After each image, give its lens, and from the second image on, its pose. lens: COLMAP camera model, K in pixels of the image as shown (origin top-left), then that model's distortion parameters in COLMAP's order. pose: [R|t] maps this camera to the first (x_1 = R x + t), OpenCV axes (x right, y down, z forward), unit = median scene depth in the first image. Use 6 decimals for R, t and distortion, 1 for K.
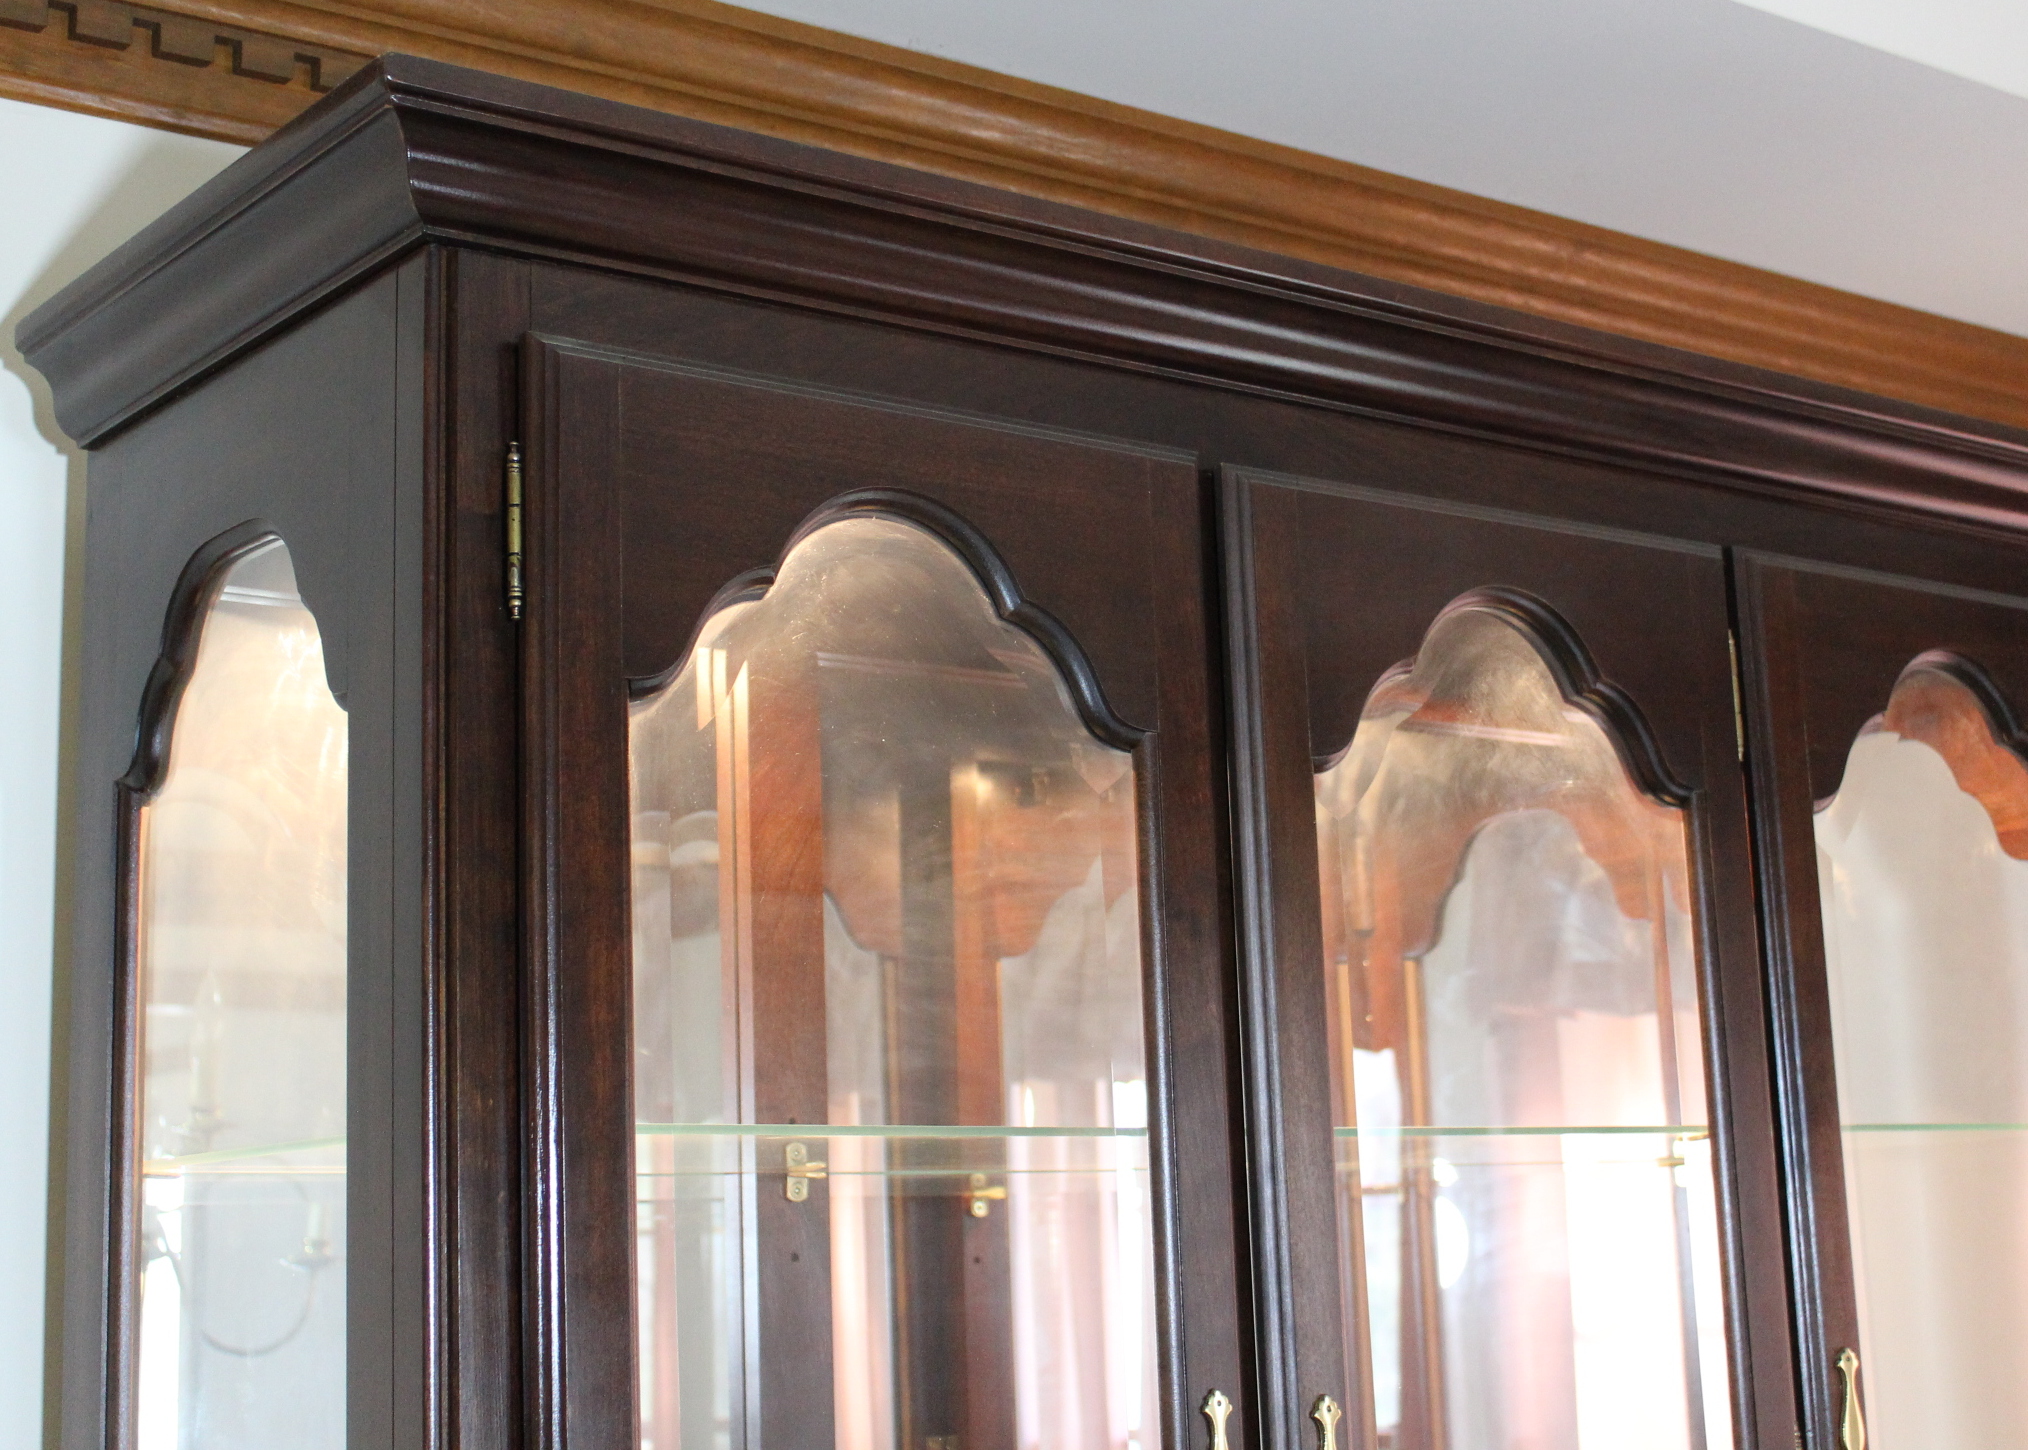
lens RADIAL K [[3094.9, 0, 1014.0], [0, 3094.9, 725.0], [0, 0, 1]] dist [0.202820, 0.000047]
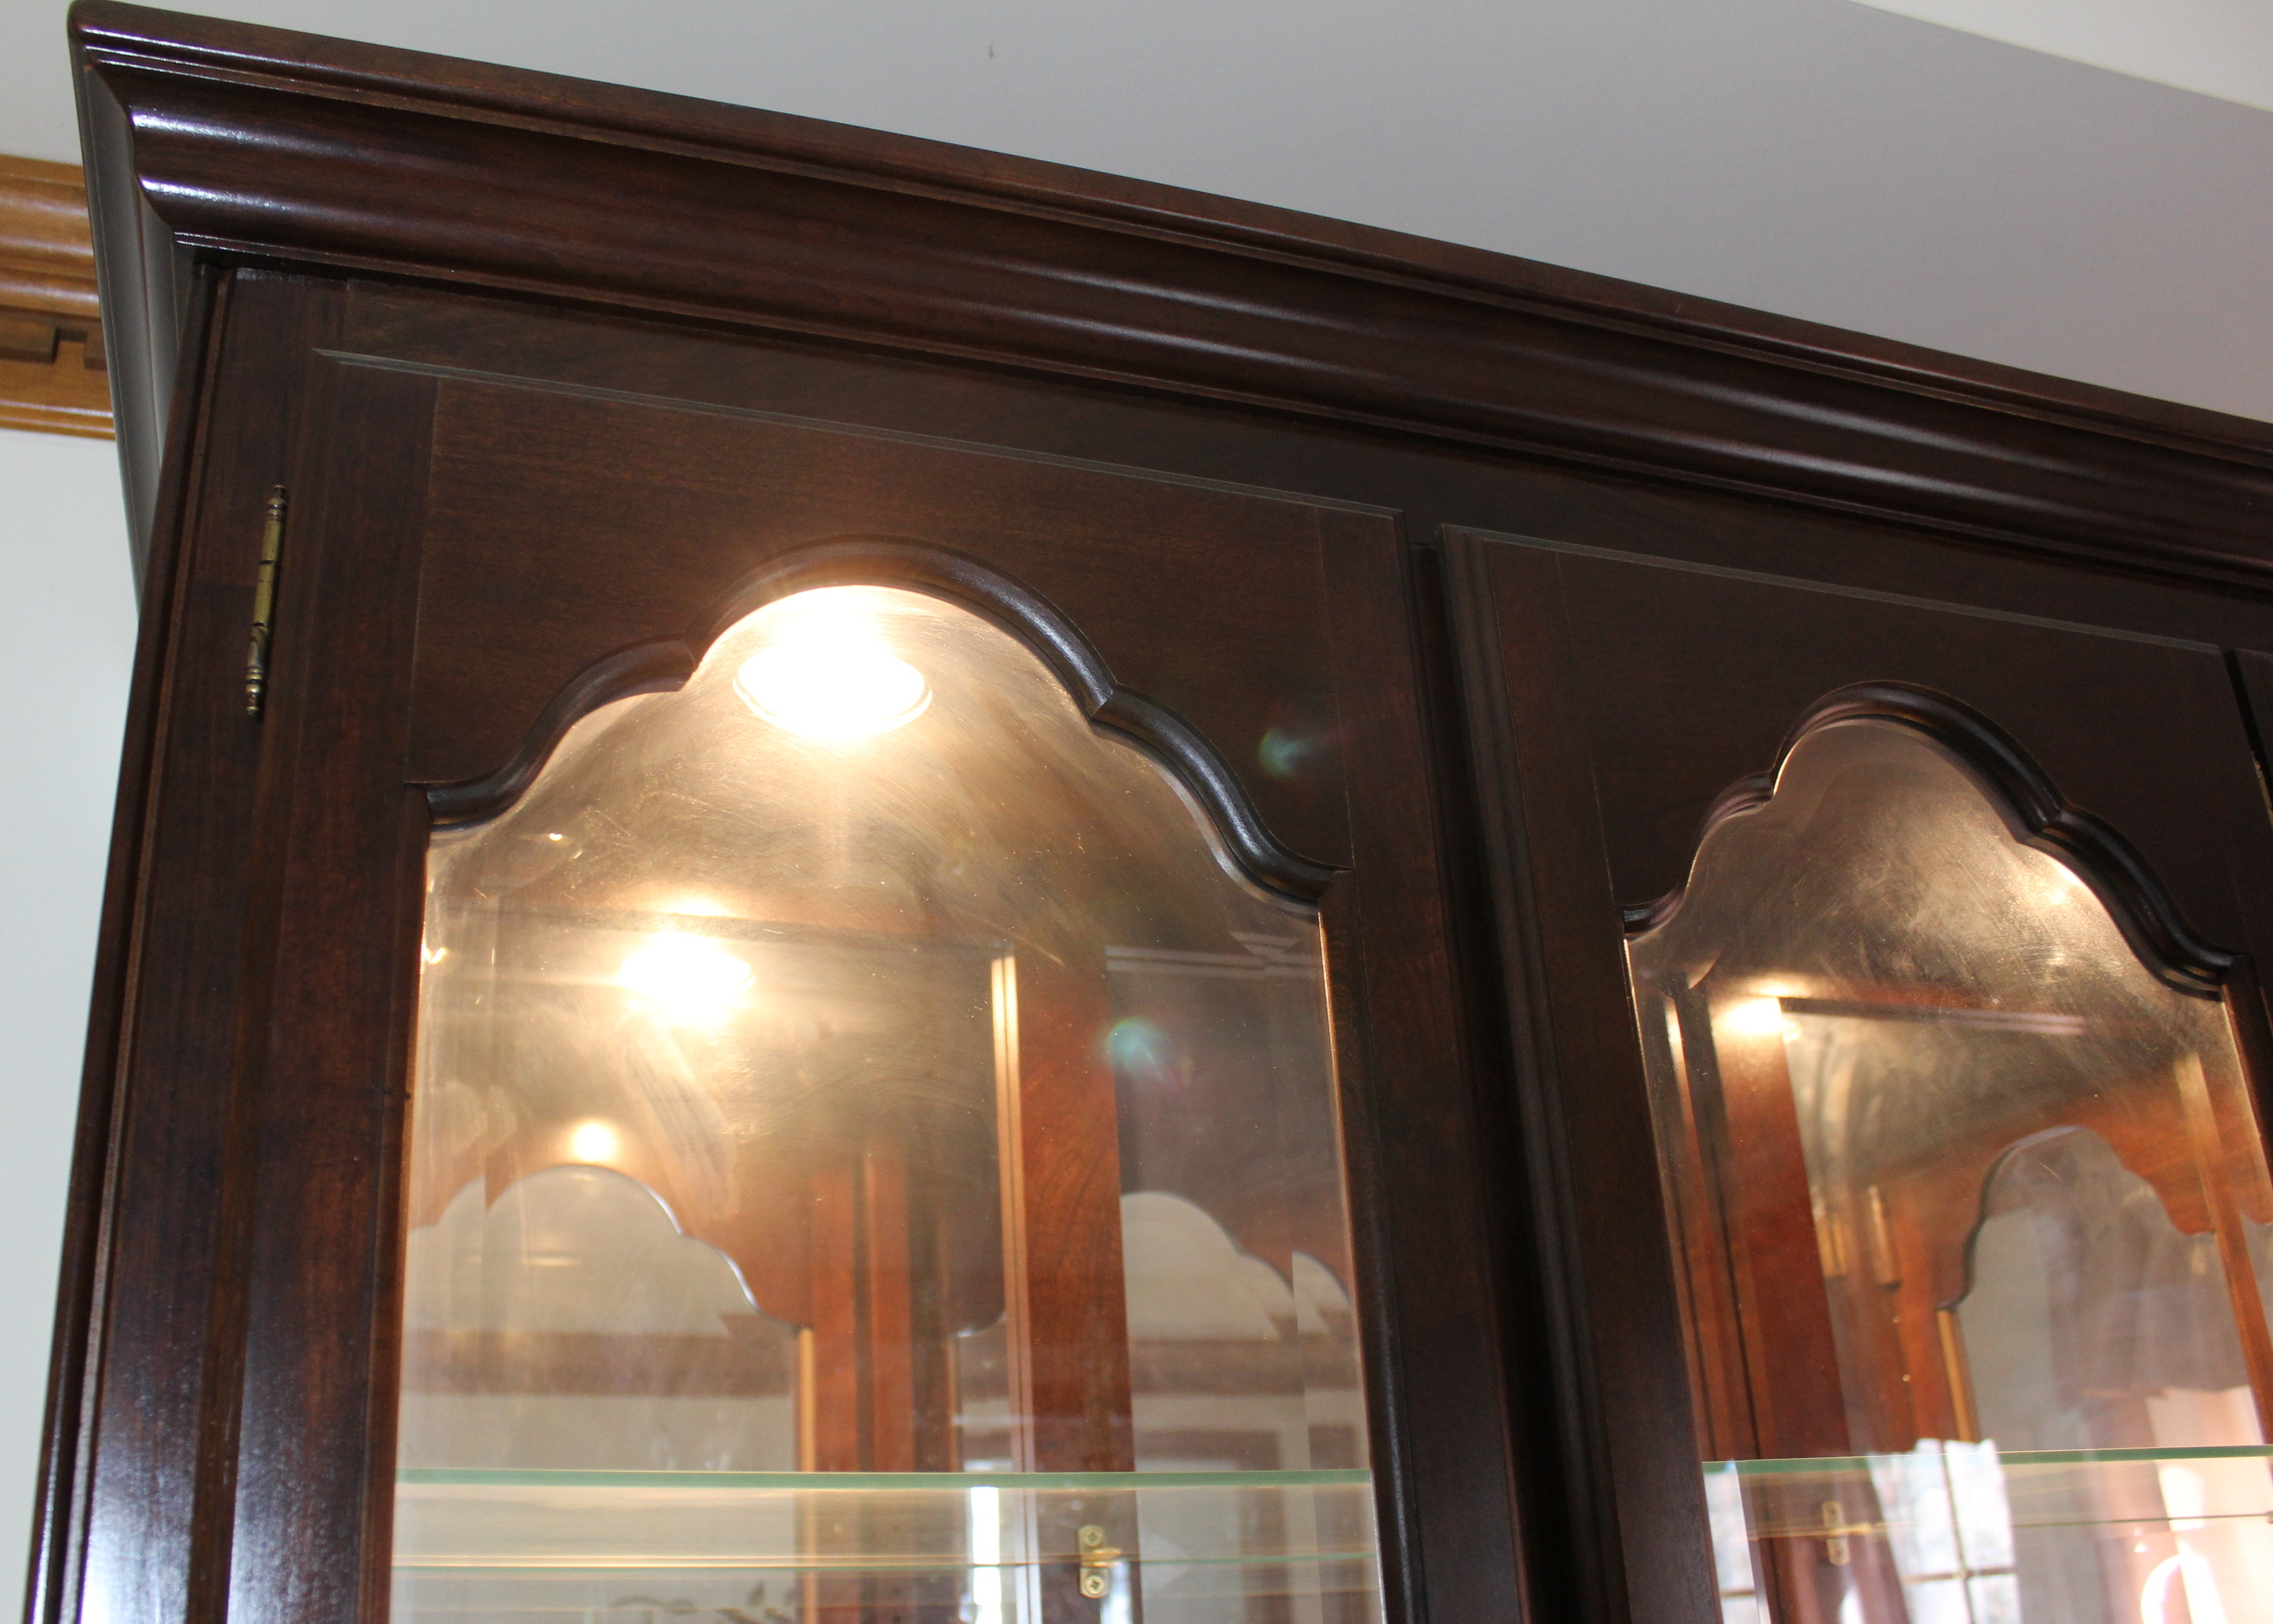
lens RADIAL K [[2081.2, 0, 1004.2], [0, 2081.2, 920.5], [0, 0, 1]] dist [-0.131848, 0.141295]
pose [[0.941992, -0.120264, -0.313350, 0.111897], [0.064824, 0.981212, -0.181717, 0.087900], [0.329317, 0.150864, 0.932089, 0.541149]]
